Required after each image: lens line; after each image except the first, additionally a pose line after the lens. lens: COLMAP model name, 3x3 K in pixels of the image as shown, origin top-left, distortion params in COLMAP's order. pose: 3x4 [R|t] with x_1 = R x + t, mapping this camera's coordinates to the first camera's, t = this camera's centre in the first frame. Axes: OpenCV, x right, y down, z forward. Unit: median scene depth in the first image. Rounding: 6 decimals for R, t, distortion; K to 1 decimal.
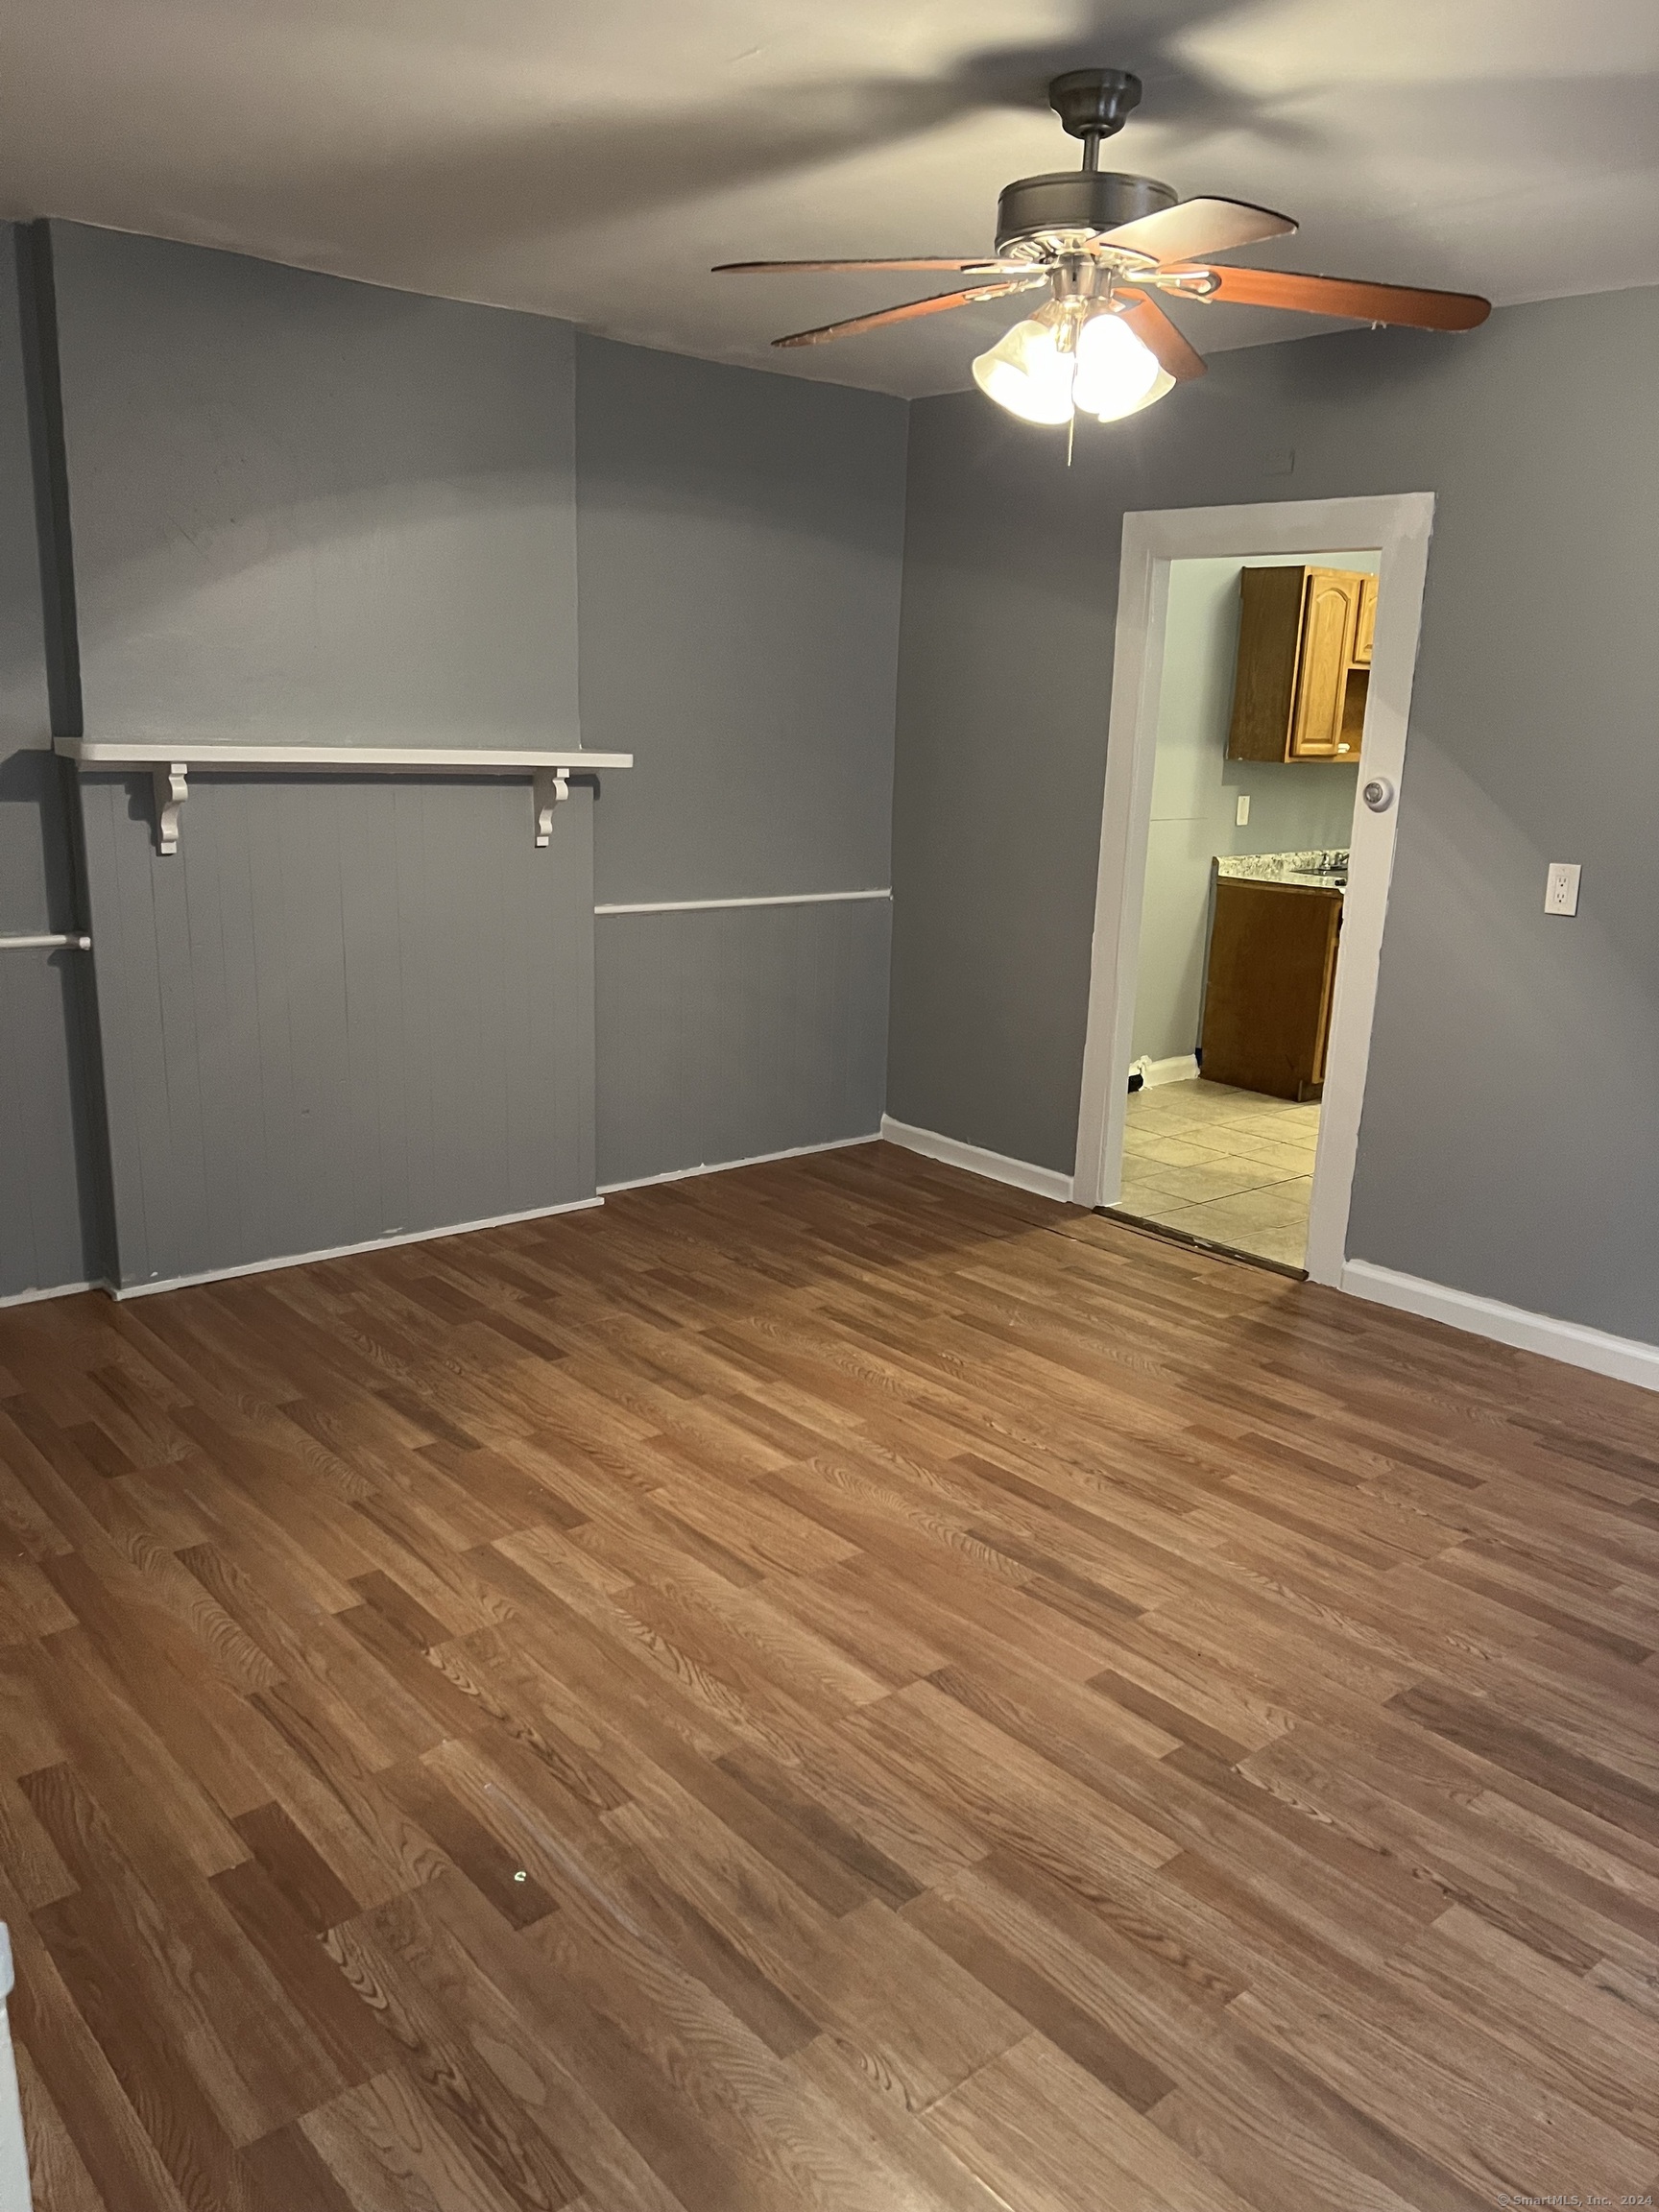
lens RADIAL K [[1670.4, 0, 829.5], [0, 1670.4, 1106.0], [0, 0, 1]] dist [0.070046, -0.006435]
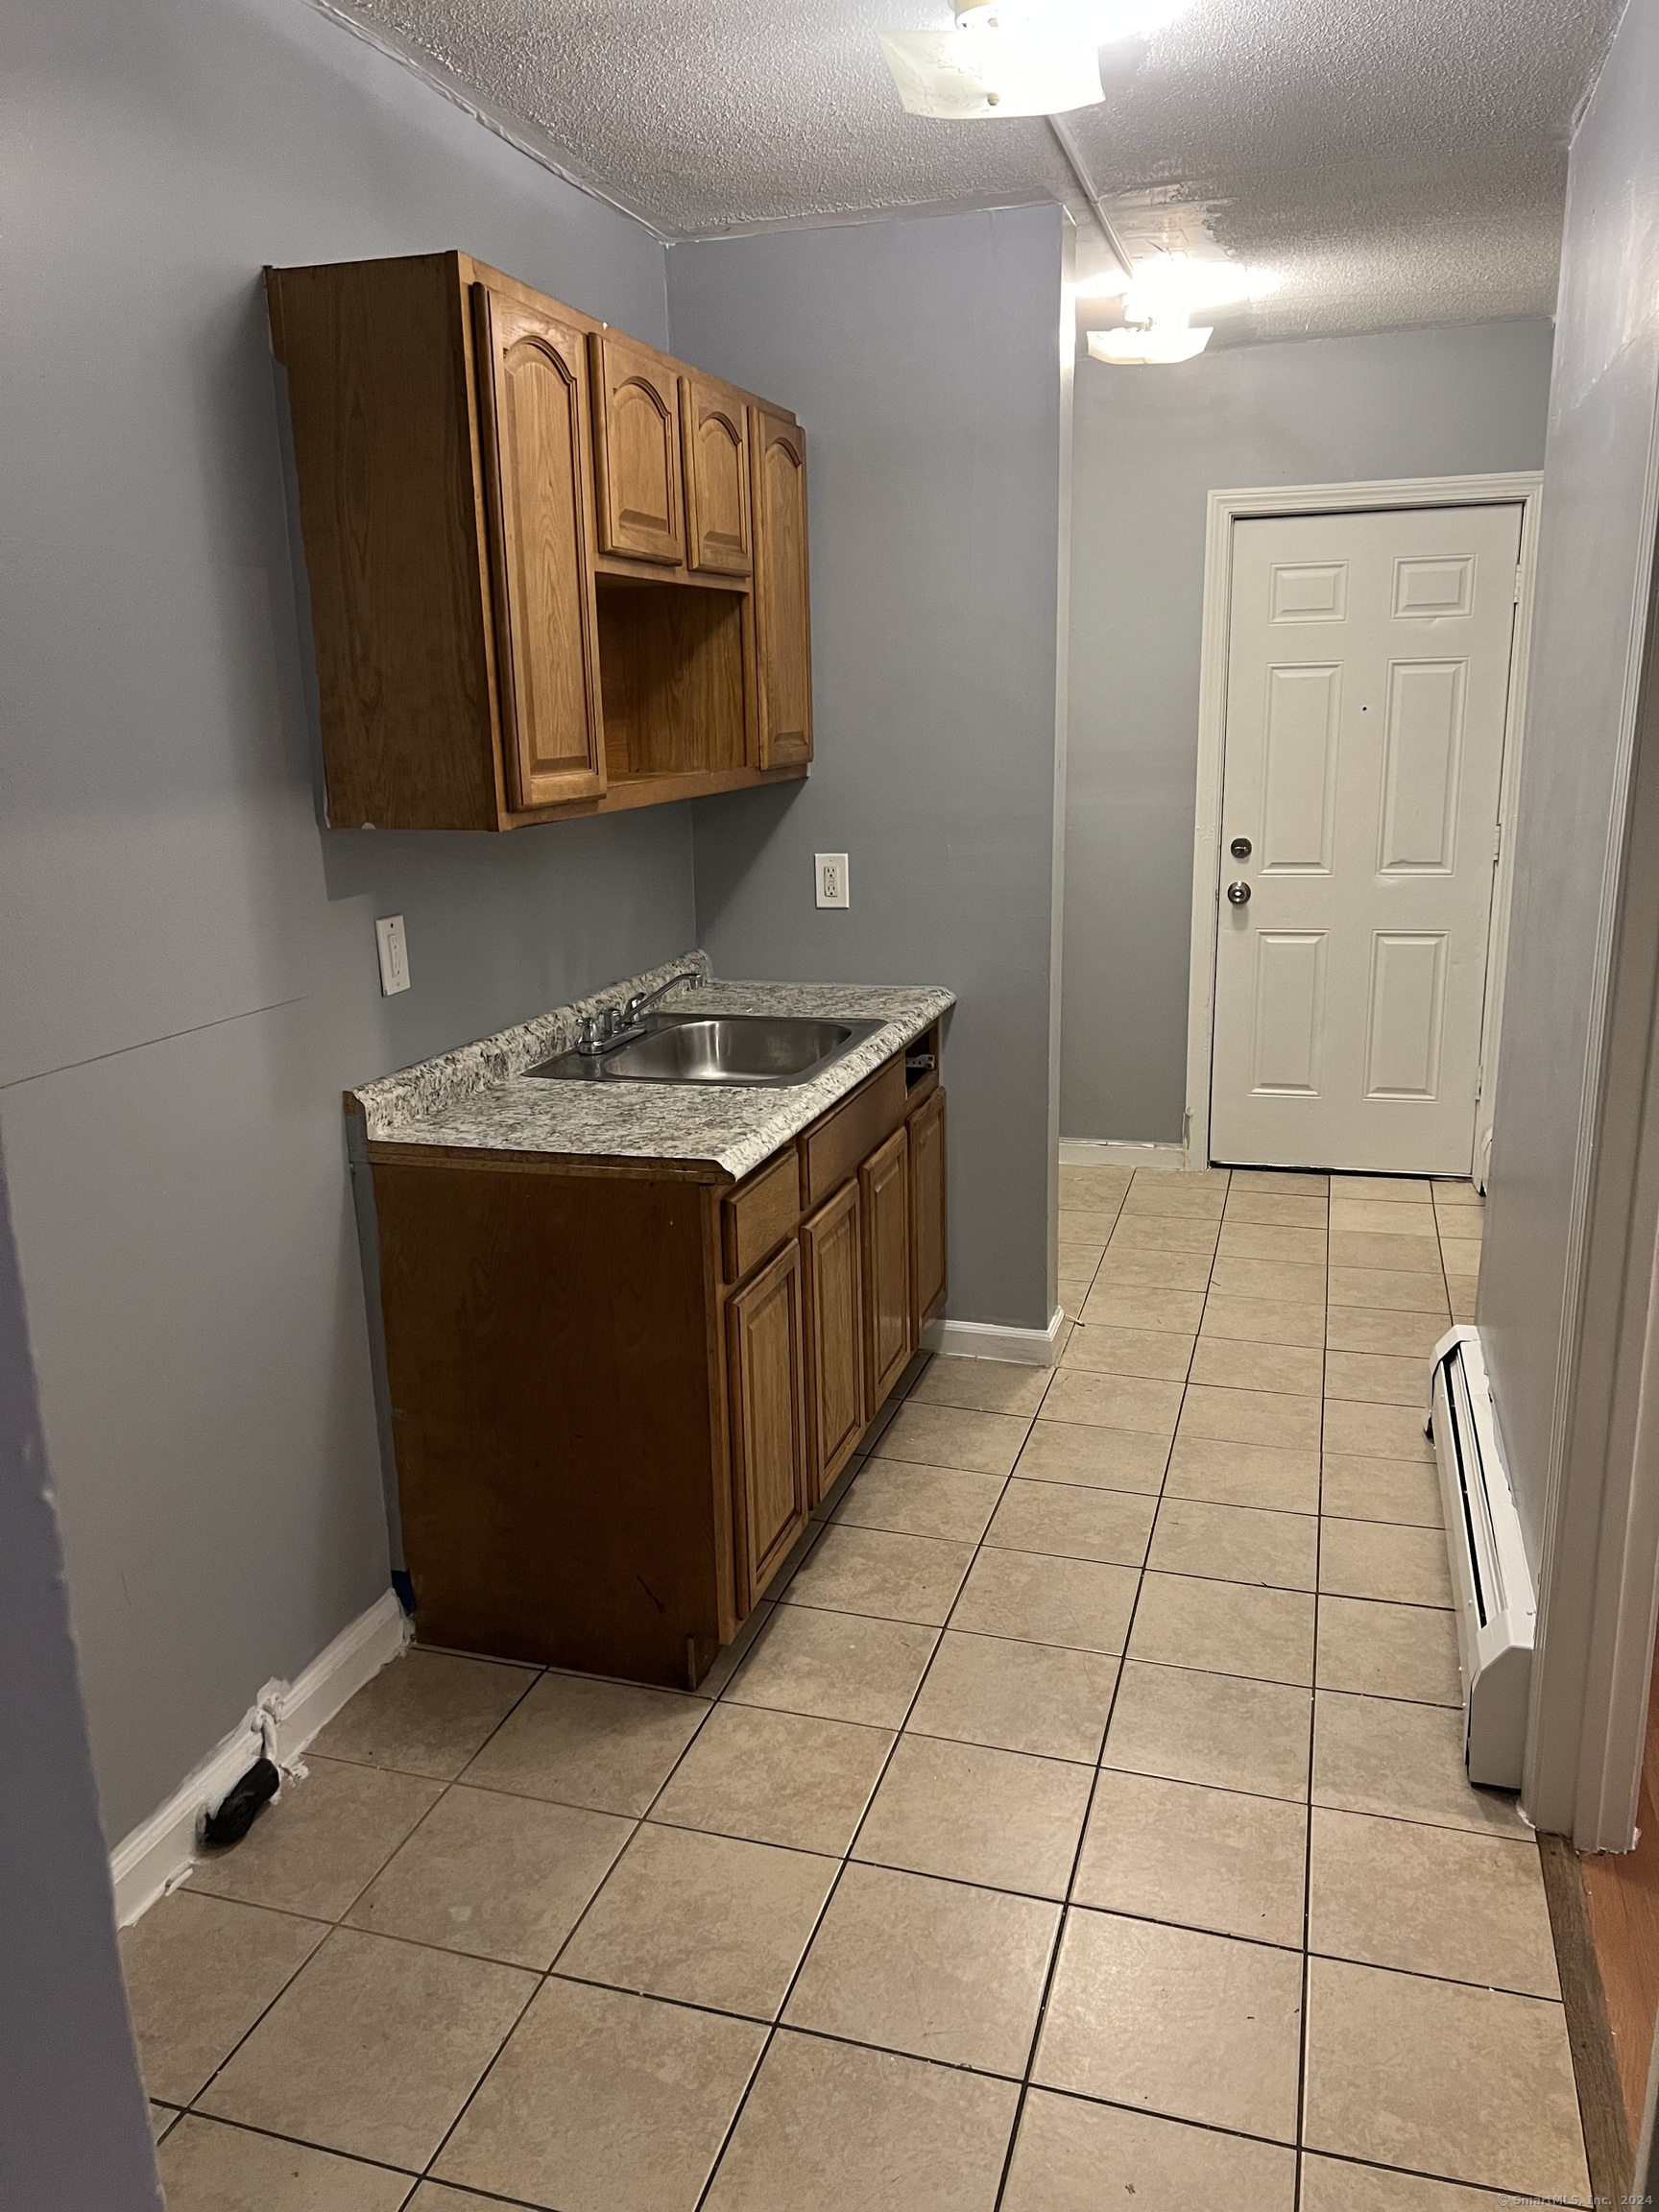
lens RADIAL K [[1628.2, 0, 829.5], [0, 1628.2, 1106.0], [0, 0, 1]] dist [0.088264, -0.002855]
pose [[0.842863, -0.184560, 0.505489, 0.136319], [0.187953, 0.981154, 0.044833, -0.142490], [-0.504237, 0.057220, 0.861667, 0.639221]]
